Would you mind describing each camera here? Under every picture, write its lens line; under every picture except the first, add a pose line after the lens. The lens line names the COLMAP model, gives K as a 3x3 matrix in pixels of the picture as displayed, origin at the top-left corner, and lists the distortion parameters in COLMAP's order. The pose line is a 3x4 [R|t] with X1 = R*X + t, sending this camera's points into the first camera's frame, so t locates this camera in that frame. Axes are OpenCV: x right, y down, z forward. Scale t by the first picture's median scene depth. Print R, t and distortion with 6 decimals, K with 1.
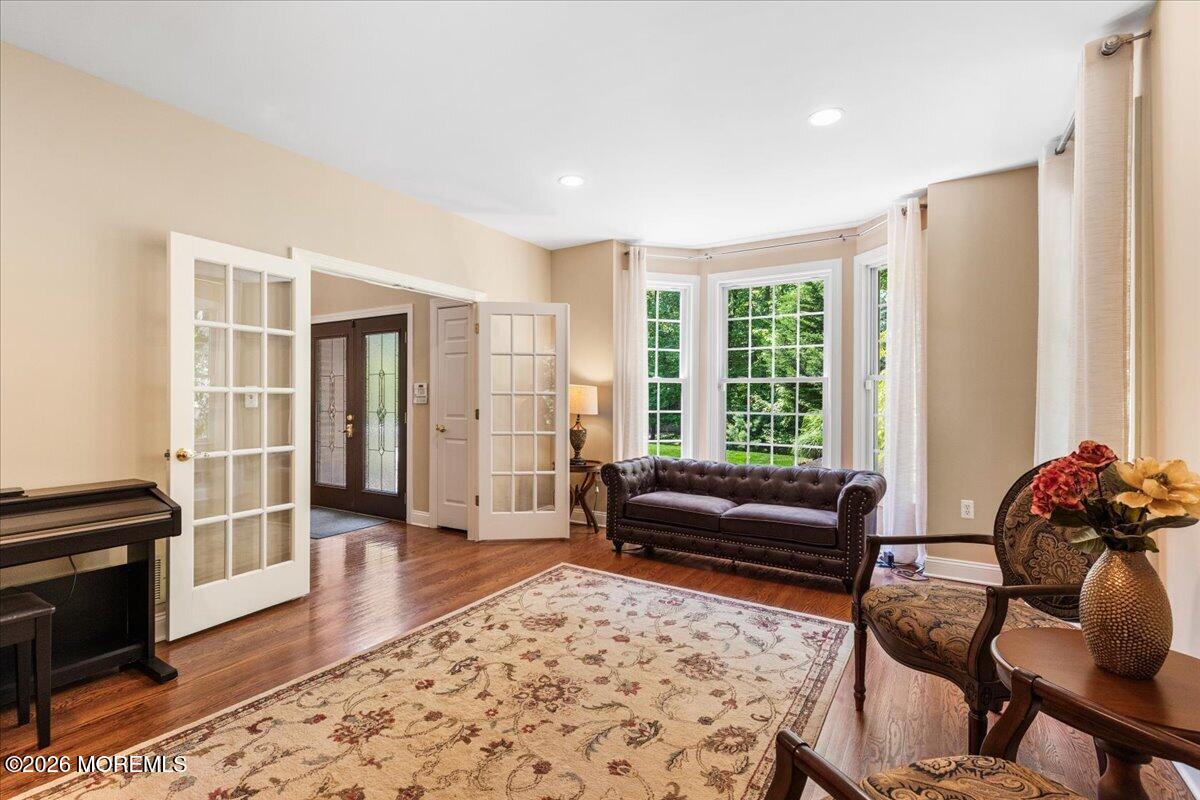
lens RADIAL K [[548.5, 0, 602.0], [0, 548.5, 400.3], [0, 0, 1]] dist [0.002064, -0.000030]
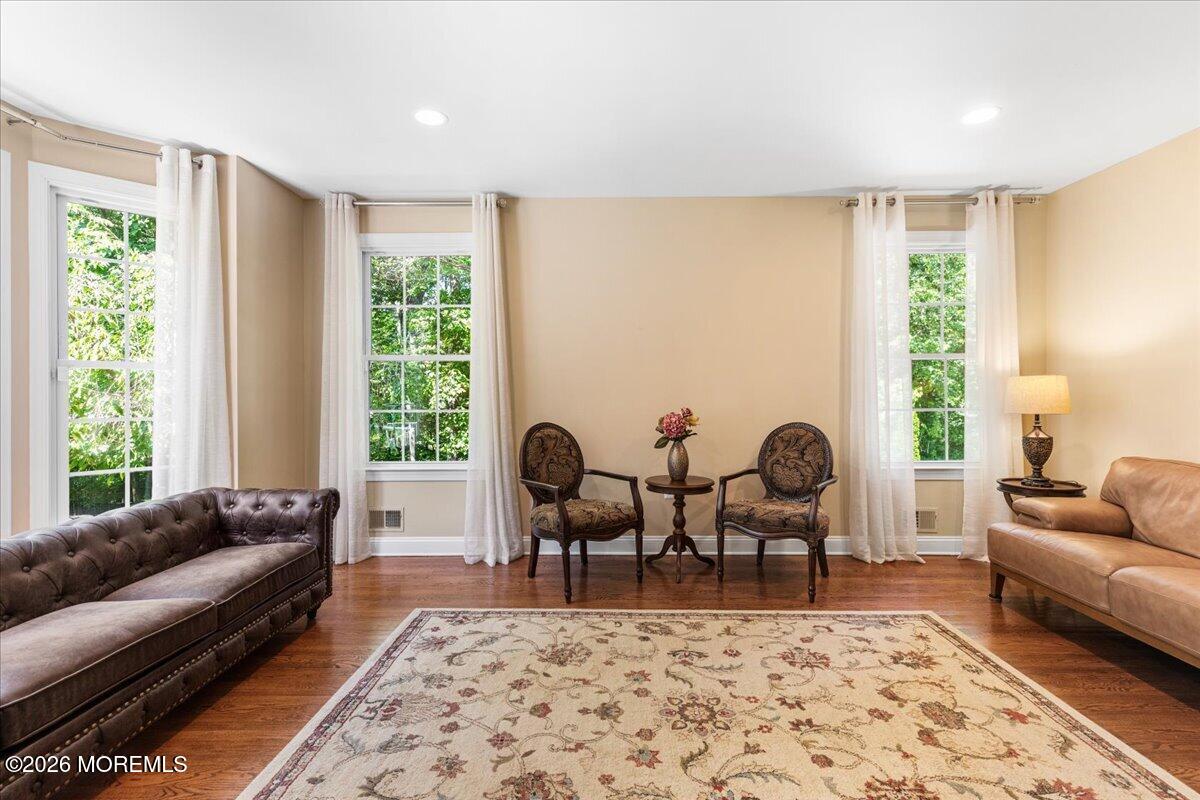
lens RADIAL K [[548.5, 0, 600.2], [0, 548.5, 393.6], [0, 0, 1]] dist [0.002064, -0.000030]
pose [[-0.515198, -0.000813, 0.857071, -0.765523], [0.008294, 0.999948, 0.005934, -0.007482], [-0.857031, 0.010166, -0.515165, 1.534482]]
